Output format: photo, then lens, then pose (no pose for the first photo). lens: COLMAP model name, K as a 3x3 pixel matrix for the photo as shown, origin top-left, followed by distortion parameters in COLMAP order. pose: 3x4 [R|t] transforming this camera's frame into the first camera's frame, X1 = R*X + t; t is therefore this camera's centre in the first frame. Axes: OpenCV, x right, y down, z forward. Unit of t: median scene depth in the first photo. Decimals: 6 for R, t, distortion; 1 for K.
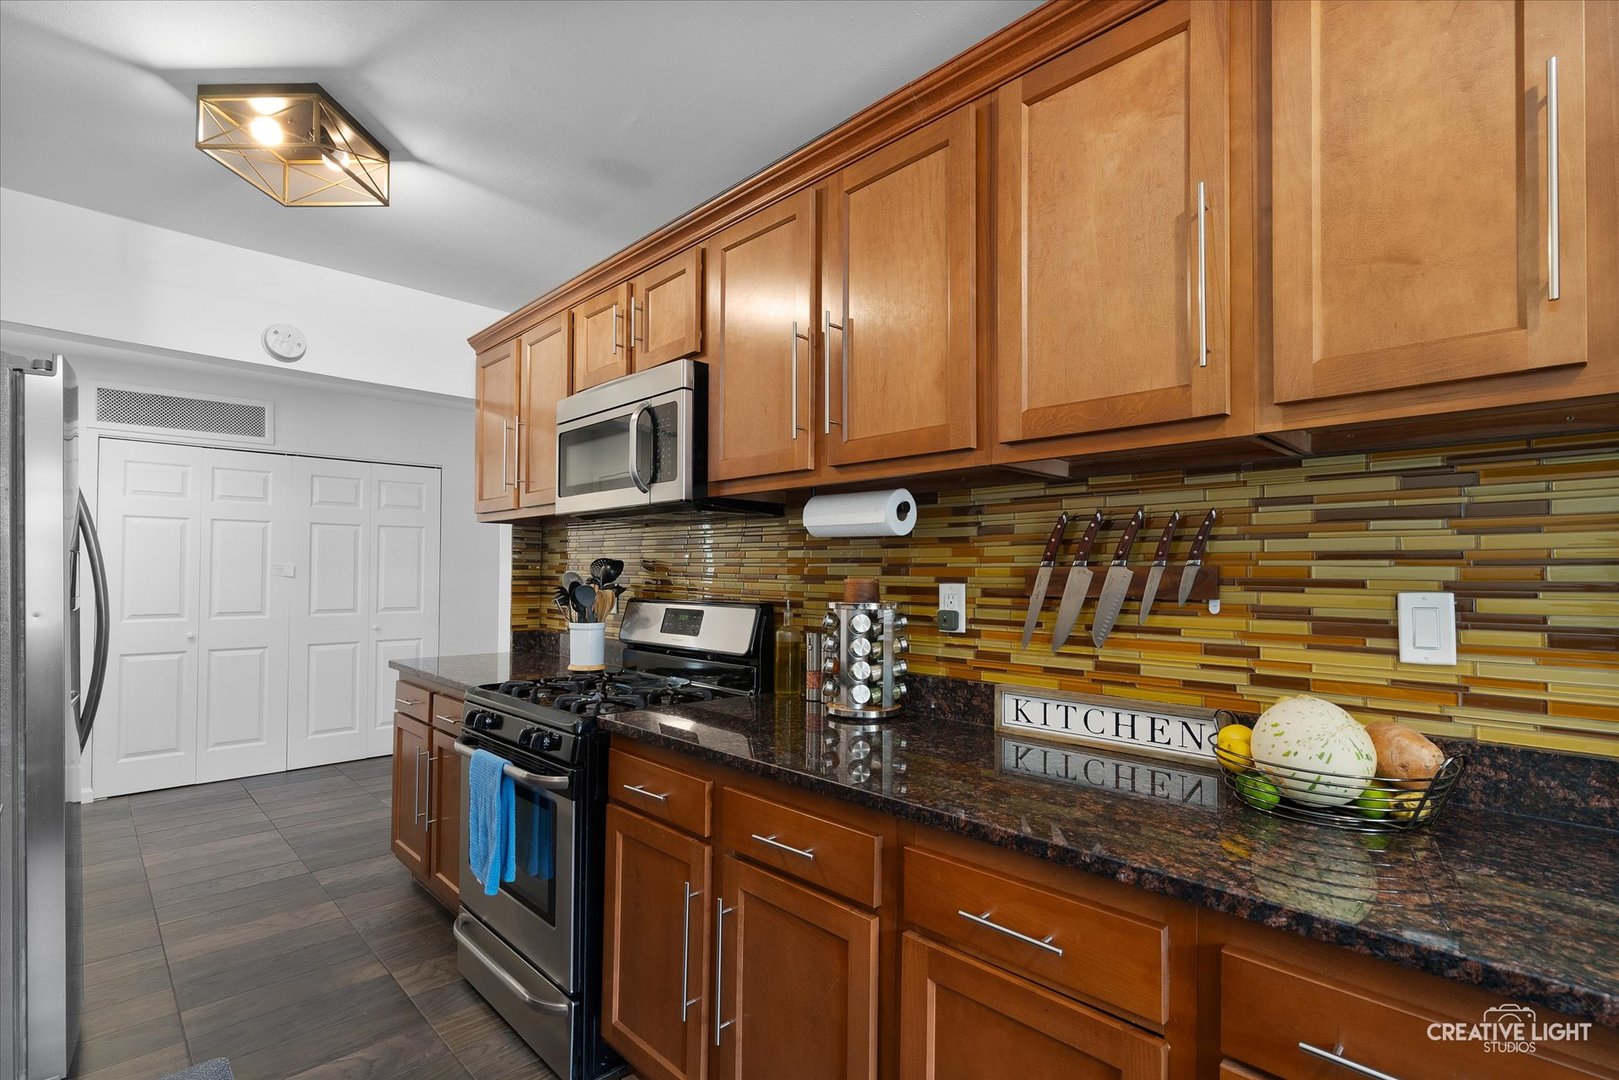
lens RADIAL K [[765.7, 0, 796.0], [0, 765.7, 560.9], [0, 0, 1]] dist [-0.003354, 0.007310]
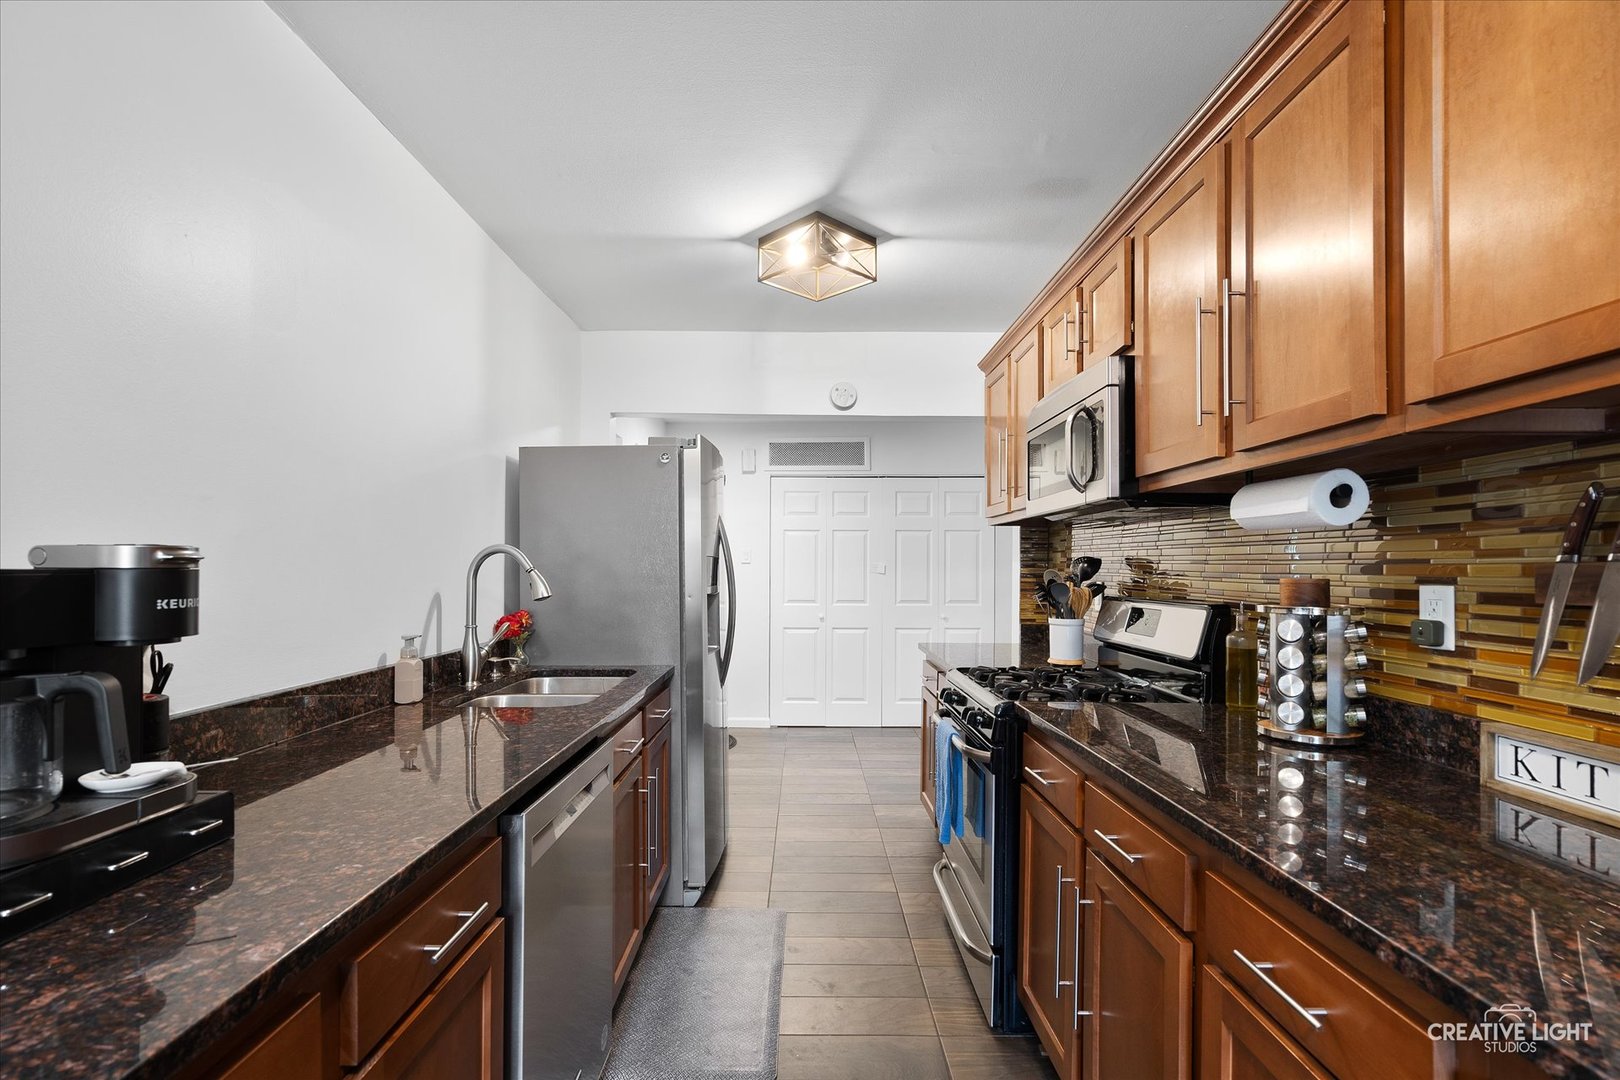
lens RADIAL K [[766.2, 0, 796.4], [0, 766.2, 560.9], [0, 0, 1]] dist [-0.003354, 0.007310]
pose [[0.709705, -0.007445, -0.704460, 0.288880], [0.009058, 0.999958, -0.001443, 0.000567], [0.704441, -0.005357, 0.709743, 0.005958]]
